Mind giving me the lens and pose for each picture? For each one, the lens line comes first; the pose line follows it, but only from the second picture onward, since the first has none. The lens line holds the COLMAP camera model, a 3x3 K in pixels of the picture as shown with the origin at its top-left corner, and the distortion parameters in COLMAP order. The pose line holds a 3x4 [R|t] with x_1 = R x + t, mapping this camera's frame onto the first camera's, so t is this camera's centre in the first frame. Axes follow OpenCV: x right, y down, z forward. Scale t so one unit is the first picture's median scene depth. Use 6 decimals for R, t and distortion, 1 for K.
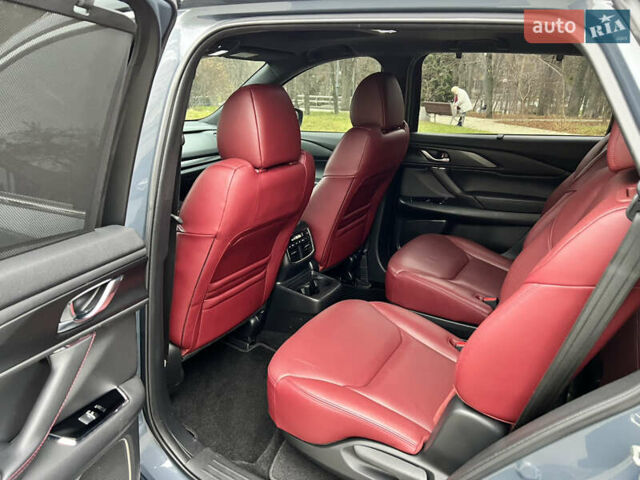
lens RADIAL K [[424.9, 0, 306.0], [0, 424.9, 240.2], [0, 0, 1]] dist [-0.001601, -0.002568]
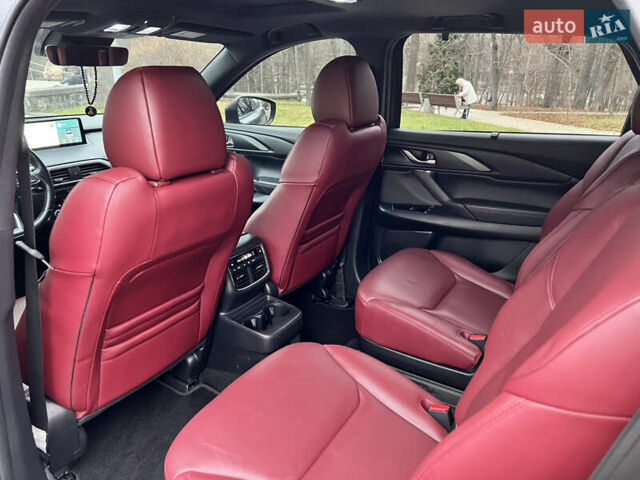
lens RADIAL K [[426.6, 0, 315.6], [0, 426.6, 236.5], [0, 0, 1]] dist [0.000881, -0.000884]
pose [[0.999940, 0.003318, 0.010395, 0.099236], [-0.003423, 0.999943, 0.010084, -0.052368], [-0.010361, -0.010119, 0.999895, 0.165359]]
